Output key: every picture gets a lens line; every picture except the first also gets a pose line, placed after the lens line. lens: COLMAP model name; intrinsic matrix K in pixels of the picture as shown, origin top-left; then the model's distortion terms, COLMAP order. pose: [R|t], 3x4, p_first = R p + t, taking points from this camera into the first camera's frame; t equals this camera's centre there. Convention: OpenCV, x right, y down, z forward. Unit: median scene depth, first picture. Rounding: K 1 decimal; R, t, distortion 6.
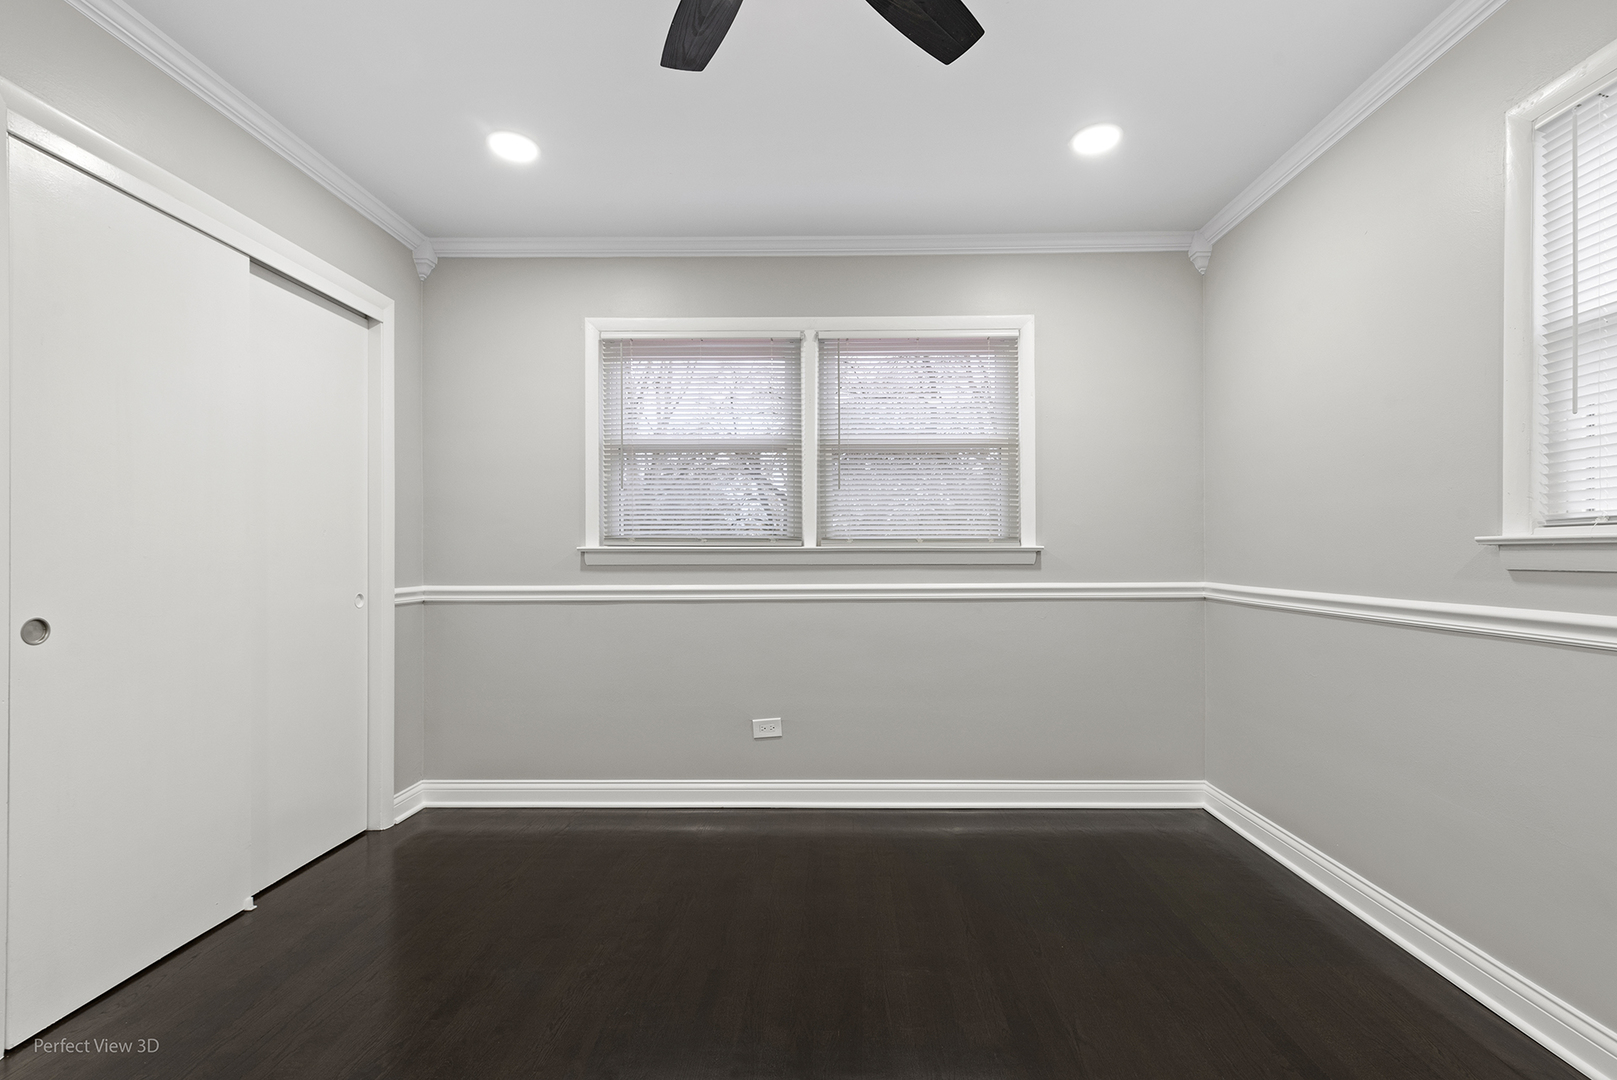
lens RADIAL K [[755.6, 0, 812.8], [0, 755.6, 556.5], [0, 0, 1]] dist [0.016087, -0.000576]
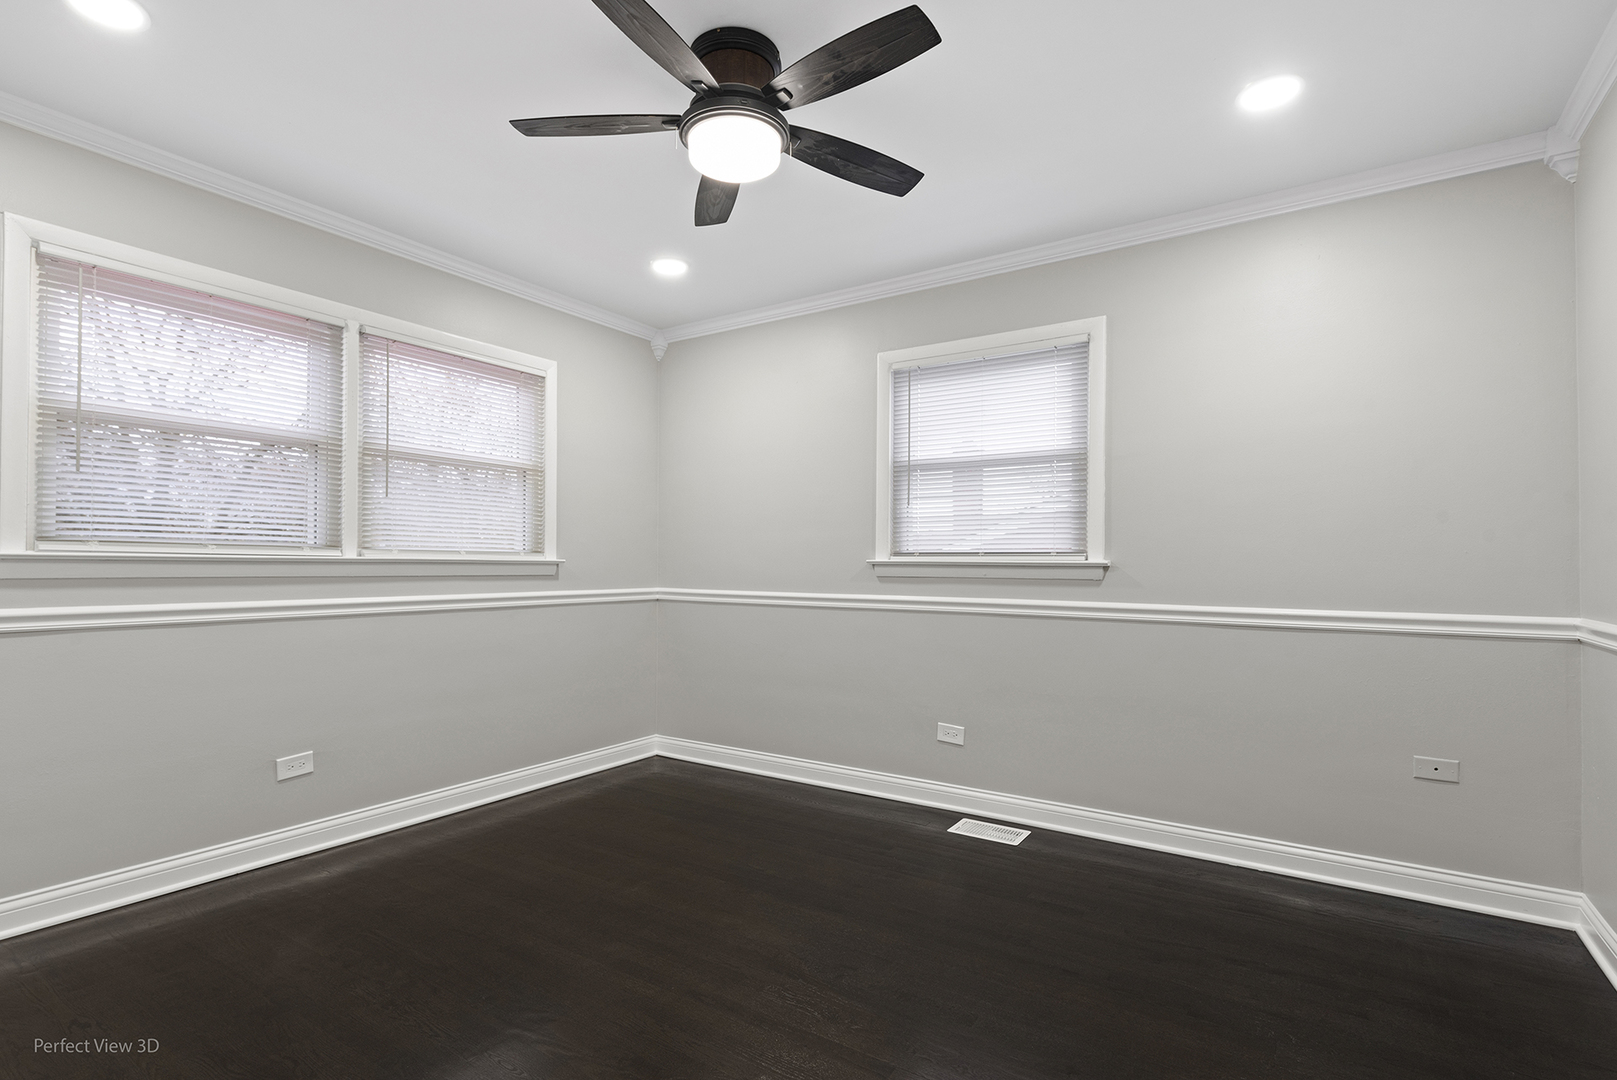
lens RADIAL K [[802.8, 0, 811.8], [0, 802.8, 565.9], [0, 0, 1]] dist [0.004481, 0.000424]
pose [[0.525546, 0.005784, 0.850746, -0.551331], [-0.005225, 0.999980, -0.003571, -0.001544], [-0.850749, -0.002569, 0.525566, 0.013680]]
